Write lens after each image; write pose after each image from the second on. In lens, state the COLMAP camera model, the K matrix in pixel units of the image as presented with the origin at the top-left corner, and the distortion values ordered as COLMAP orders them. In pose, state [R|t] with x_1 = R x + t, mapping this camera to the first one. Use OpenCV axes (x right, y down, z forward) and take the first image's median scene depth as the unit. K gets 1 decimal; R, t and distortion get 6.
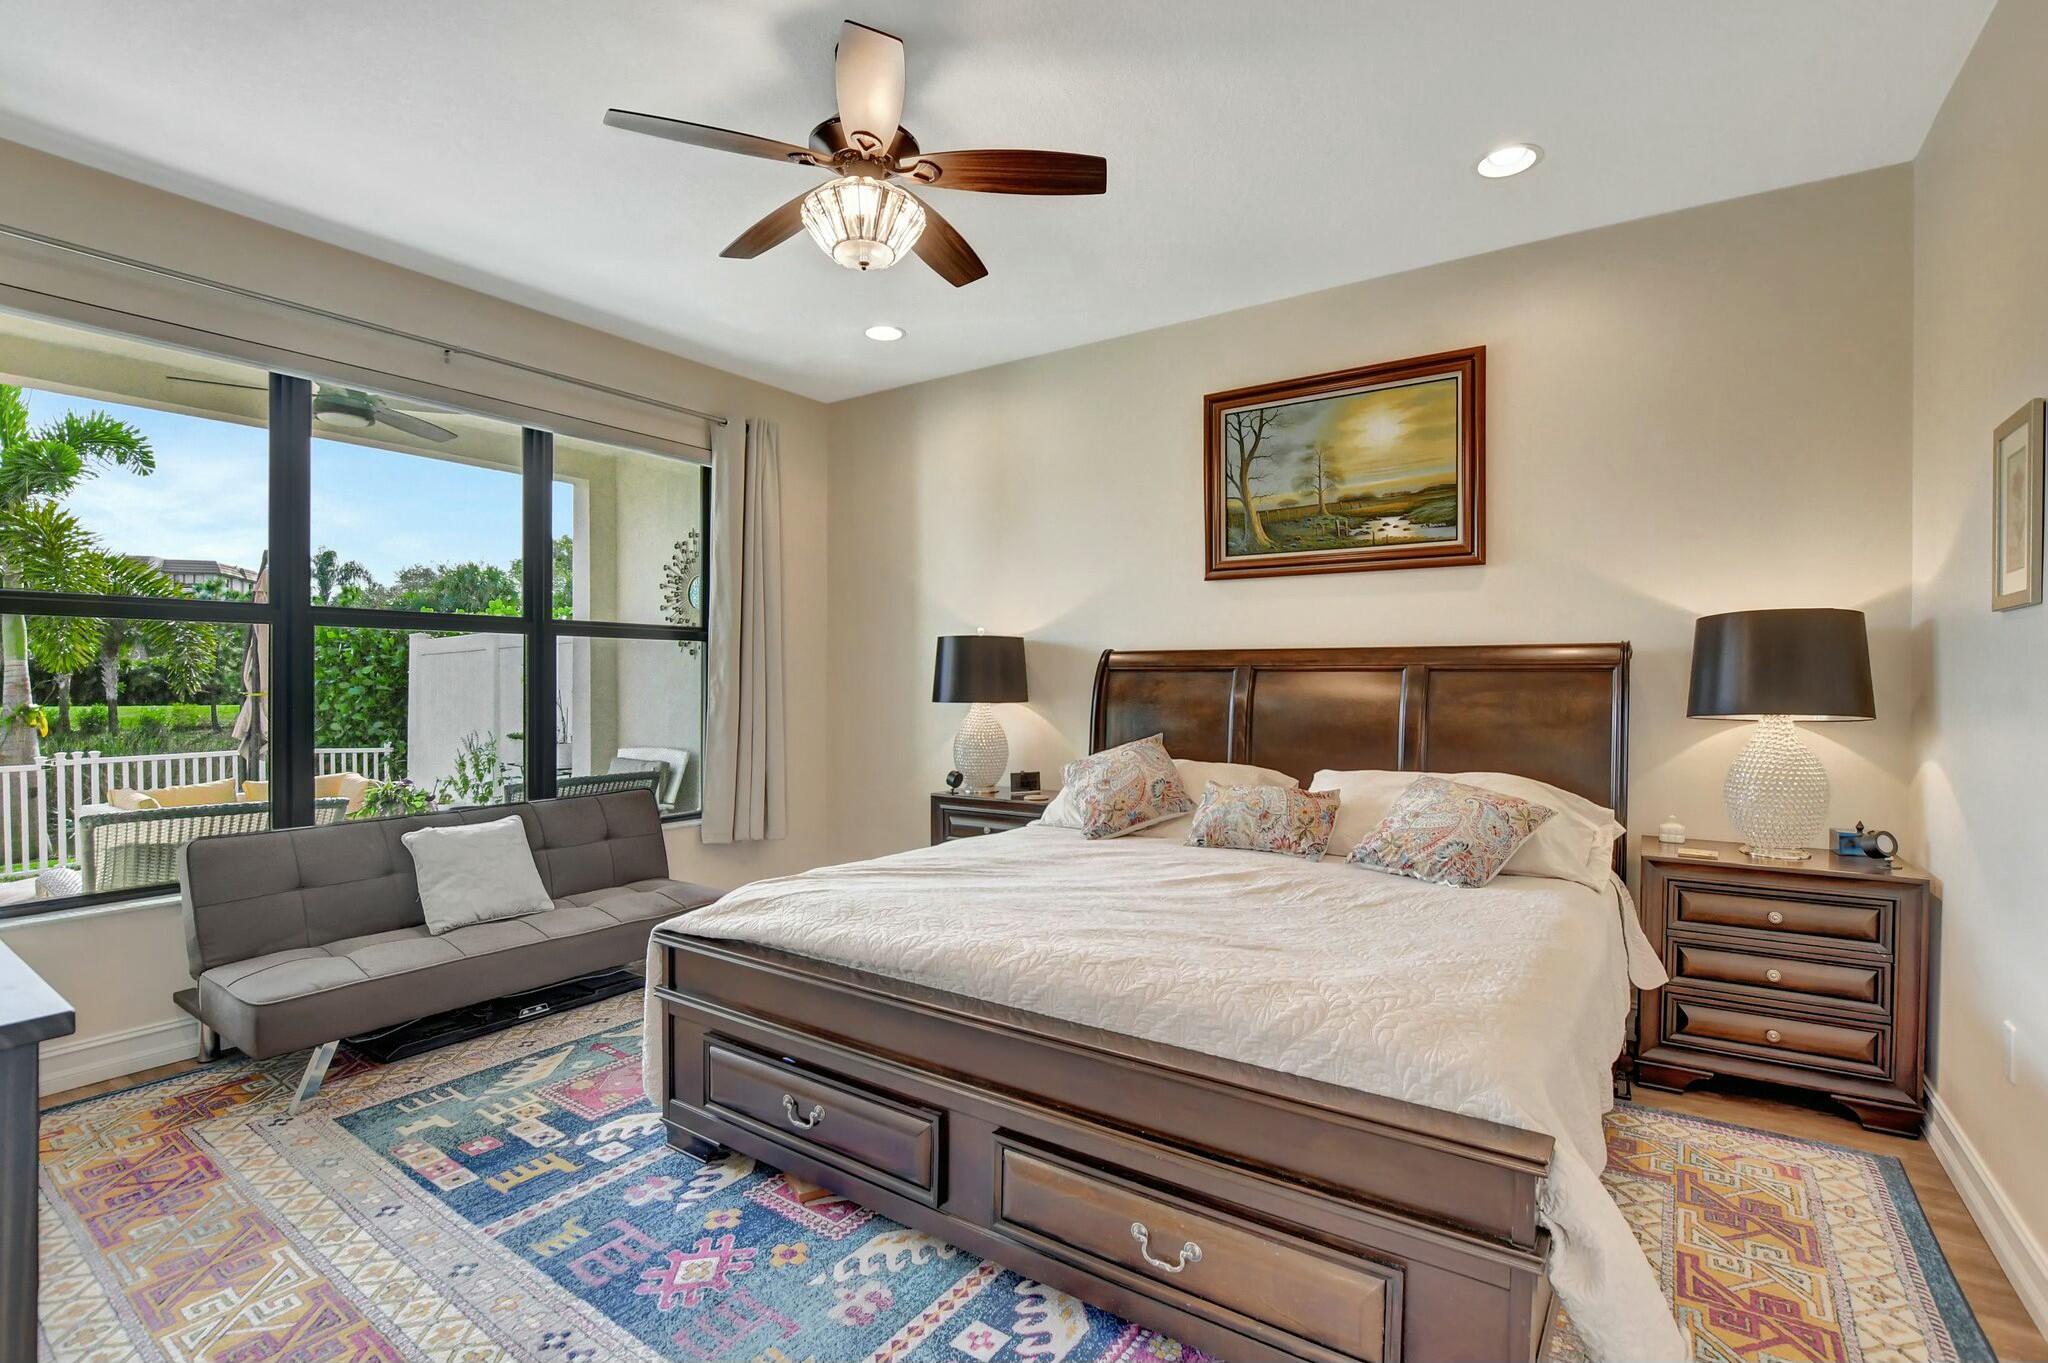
lens RADIAL K [[881.5, 0, 1077.9], [0, 881.5, 741.5], [0, 0, 1]] dist [-0.020967, 0.000168]
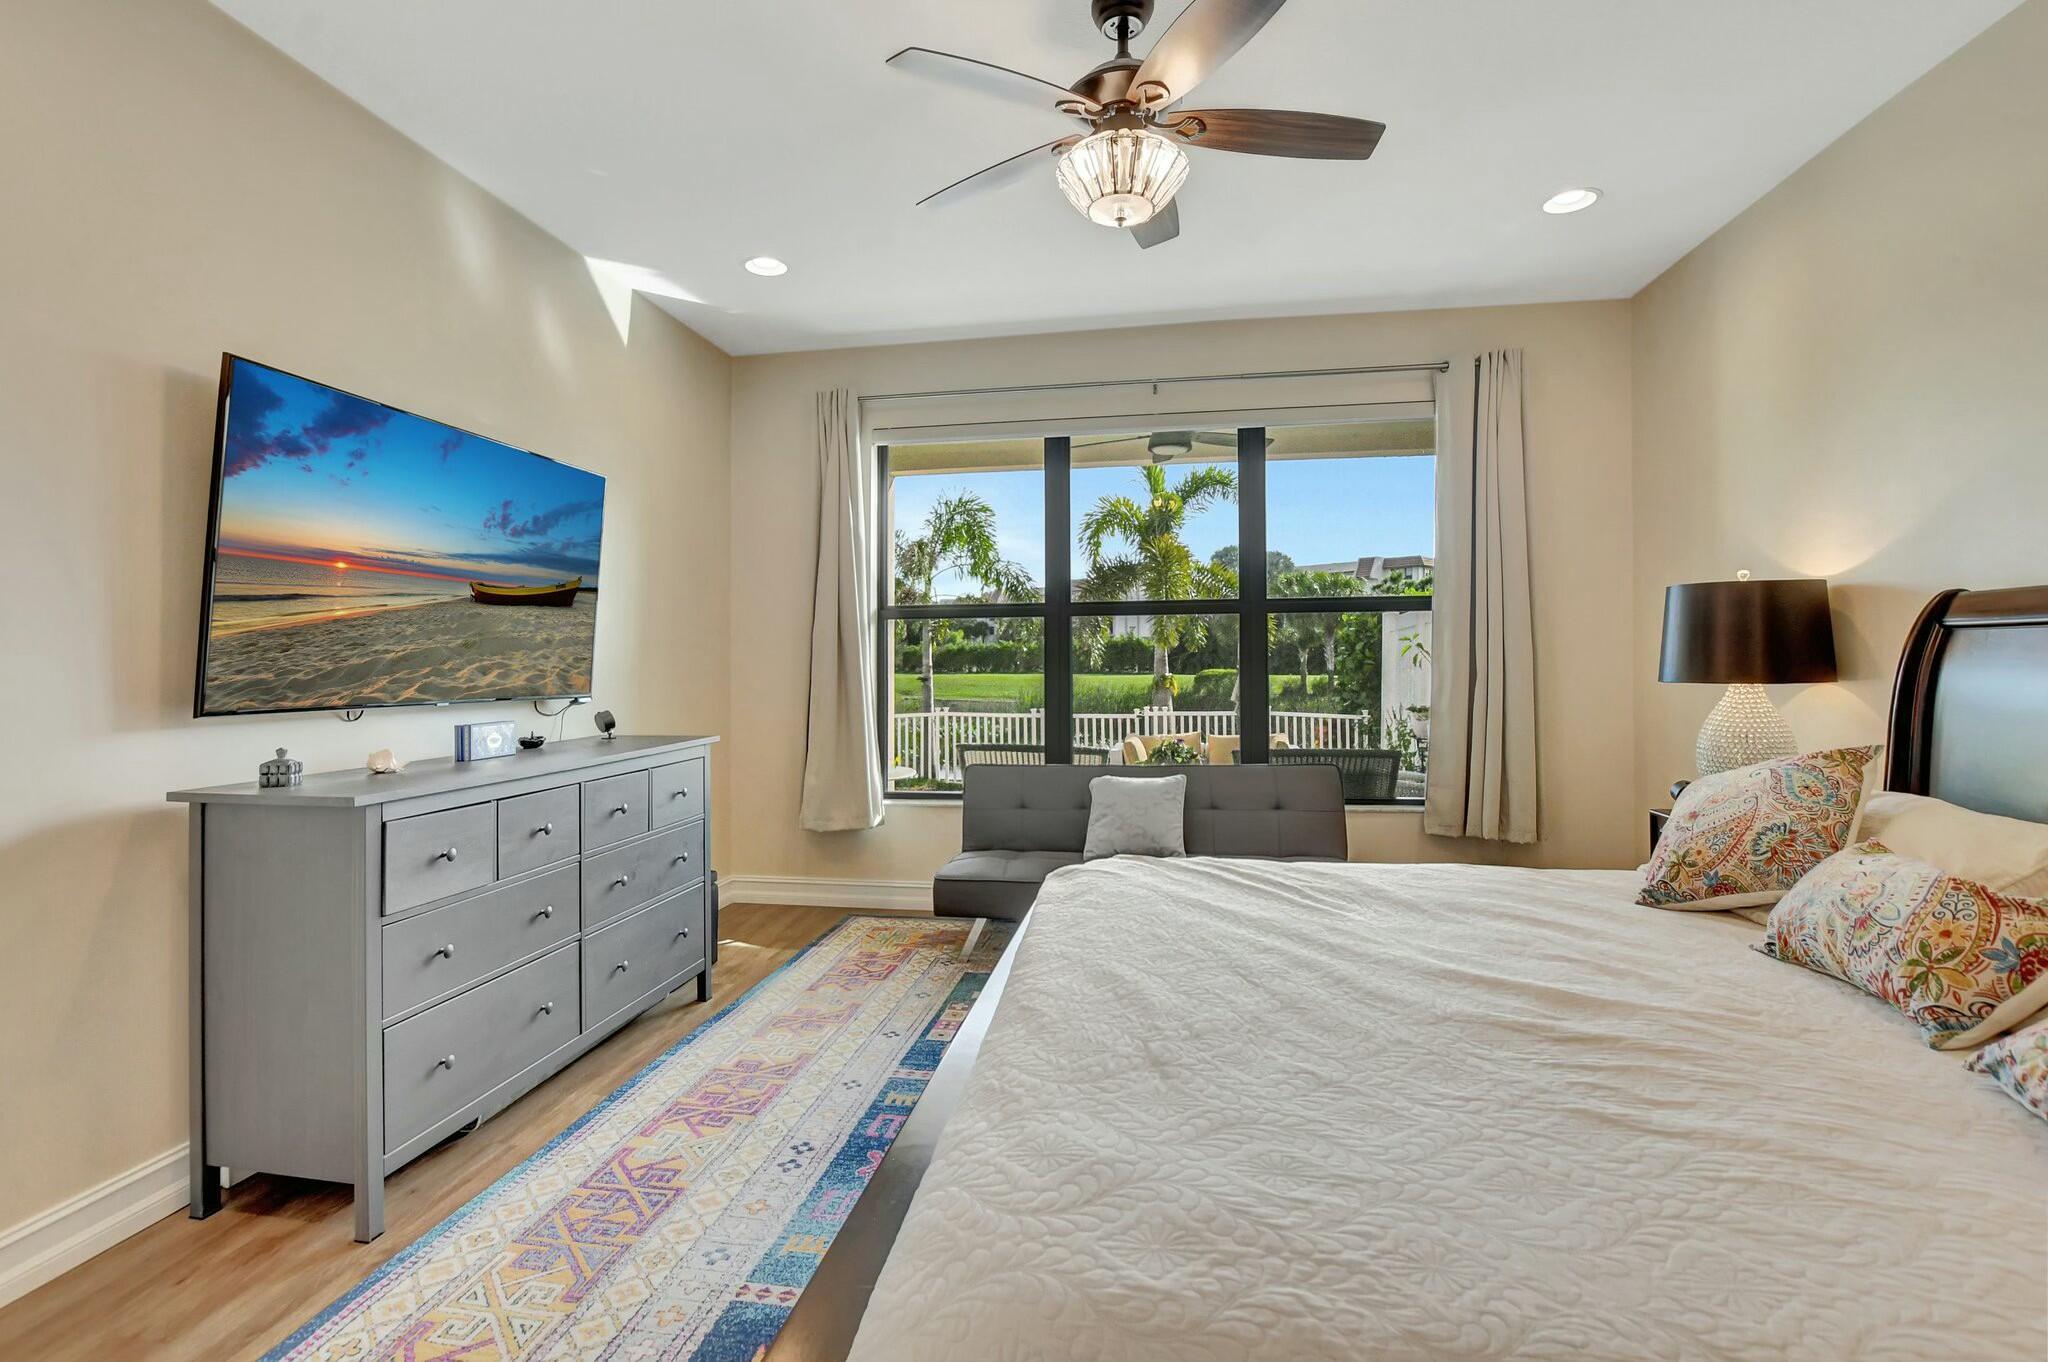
lens RADIAL K [[933.0, 0, 1025.8], [0, 933.0, 690.4], [0, 0, 1]] dist [-0.026114, 0.000003]
pose [[0.438497, 0.022967, -0.898439, 0.382858], [-0.049348, 0.998781, 0.001447, -0.018282], [0.897377, 0.043702, 0.439096, 0.297745]]
